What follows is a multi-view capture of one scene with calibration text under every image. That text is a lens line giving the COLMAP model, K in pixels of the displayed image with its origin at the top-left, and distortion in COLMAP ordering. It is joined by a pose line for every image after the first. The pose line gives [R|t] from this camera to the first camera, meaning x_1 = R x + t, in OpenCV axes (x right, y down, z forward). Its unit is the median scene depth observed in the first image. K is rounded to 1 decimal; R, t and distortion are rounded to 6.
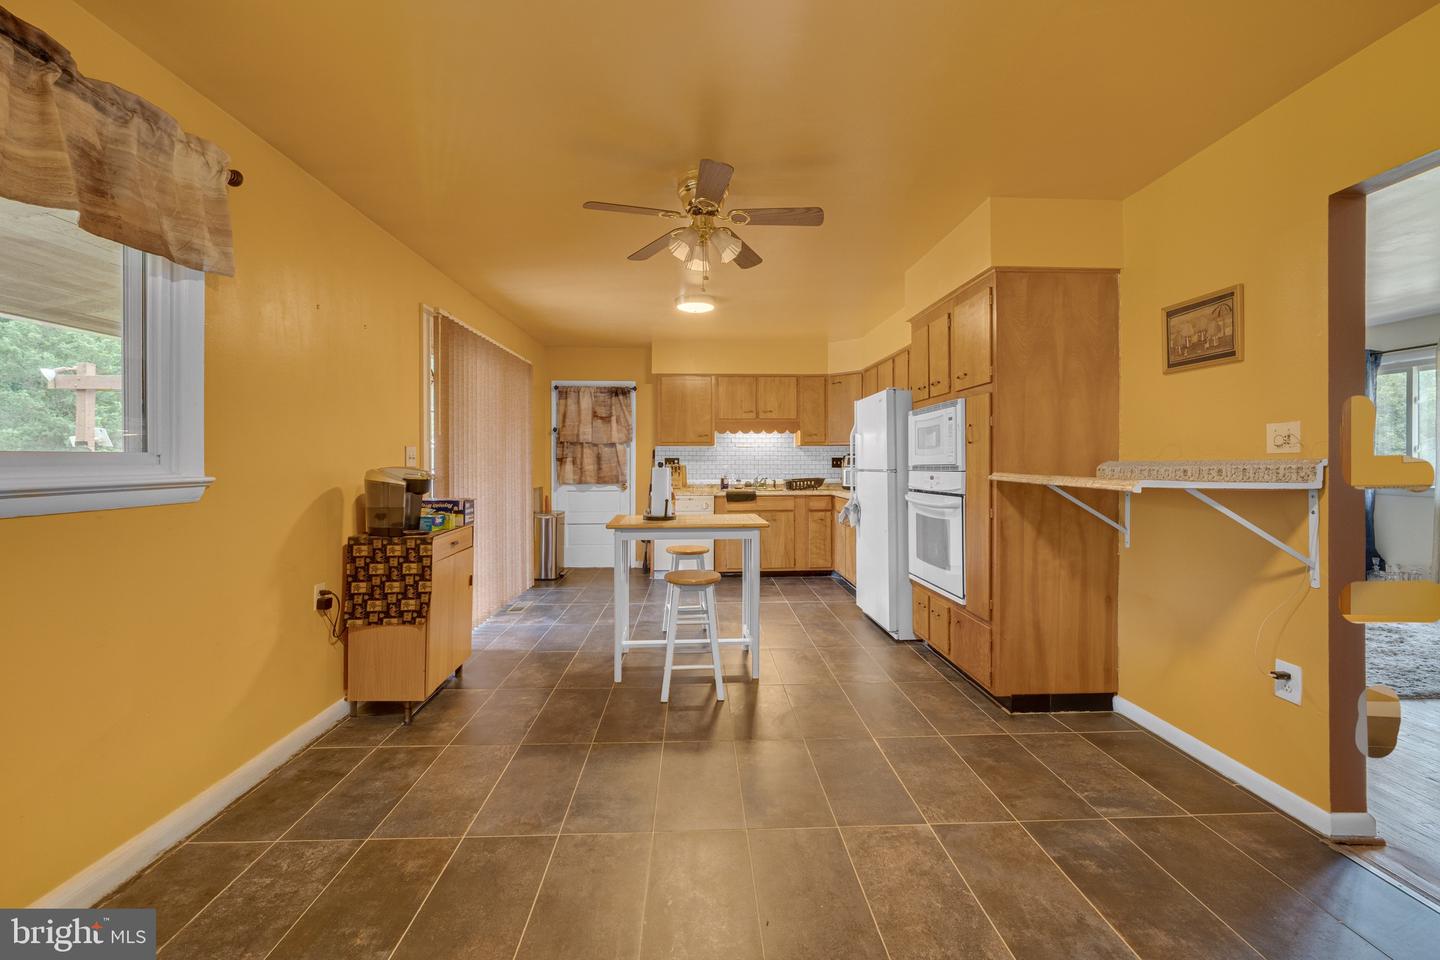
lens RADIAL K [[570.3, 0, 723.6], [0, 570.3, 461.3], [0, 0, 1]] dist [-0.000935, 0.000038]
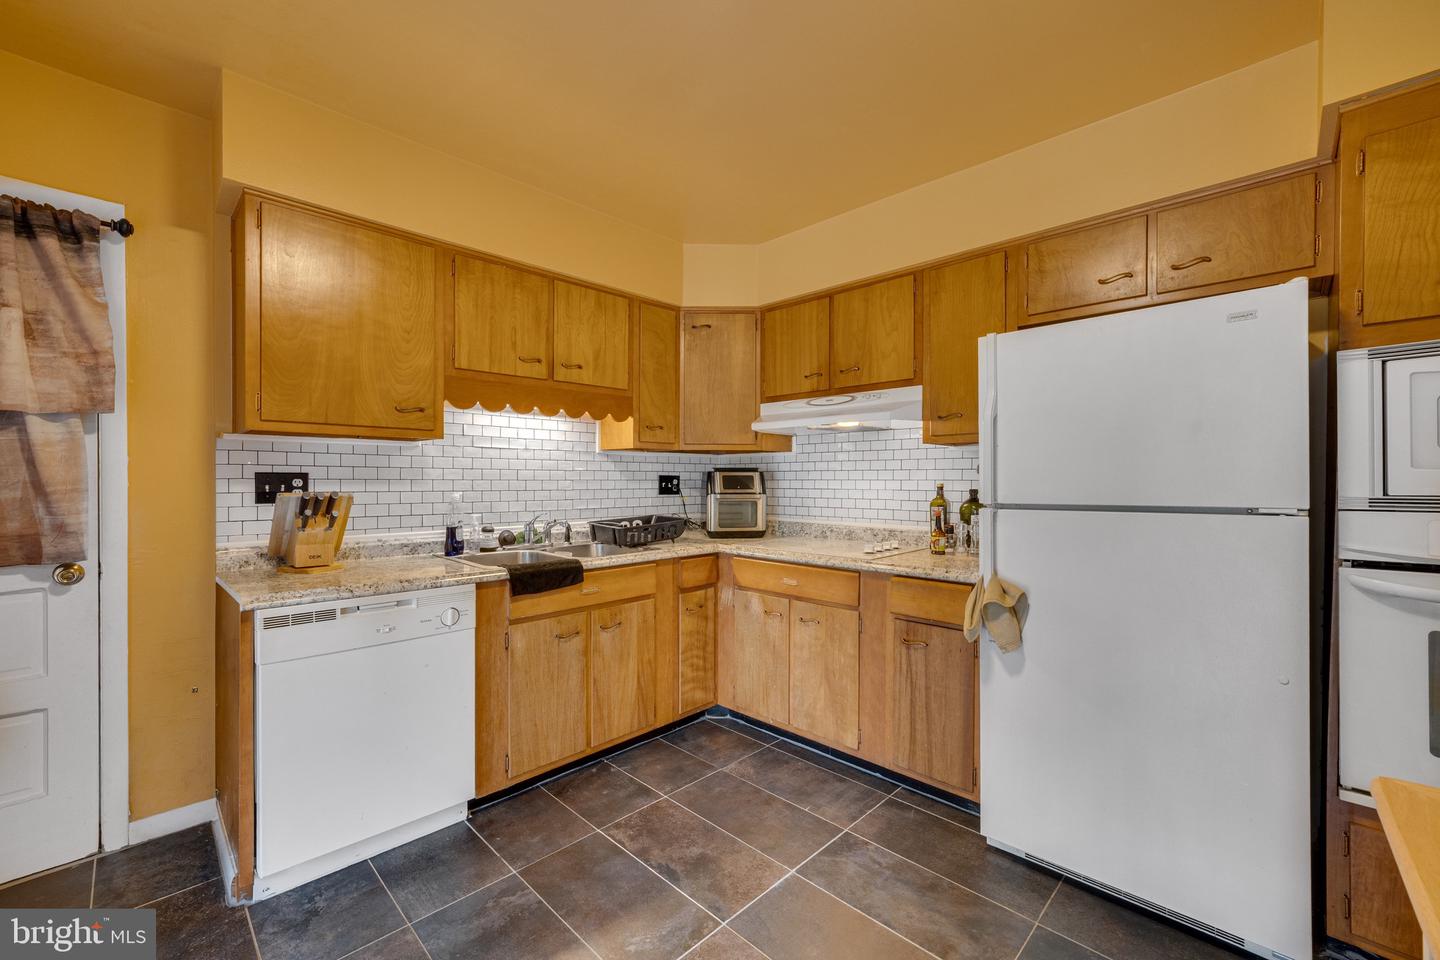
lens RADIAL K [[585.8, 0, 718.9], [0, 585.8, 484.2], [0, 0, 1]] dist [-0.002141, 0.000150]
pose [[0.739822, -0.001905, 0.672800, -0.136132], [-0.001970, 0.999986, 0.004997, -0.001054], [-0.672799, -0.005023, 0.739808, 0.598144]]
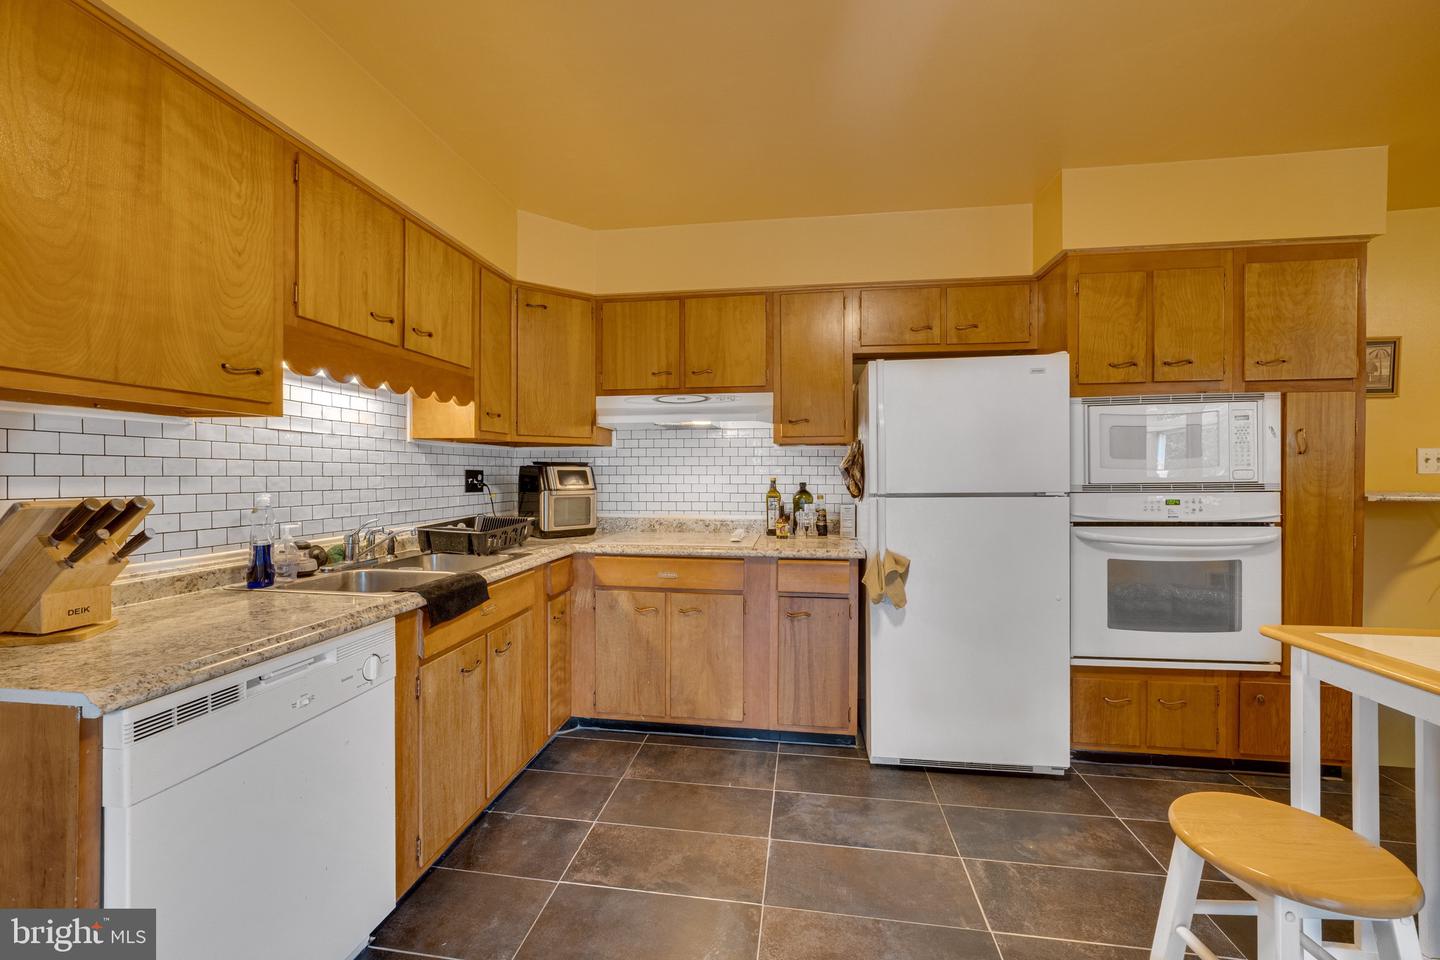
lens RADIAL K [[581.6, 0, 716.2], [0, 581.6, 478.9], [0, 0, 1]] dist [-0.003734, 0.000221]
pose [[0.207522, -0.005985, 0.978212, -0.223947], [0.001033, 0.999982, 0.005899, -0.001834], [-0.978230, -0.000214, 0.207524, 0.753335]]
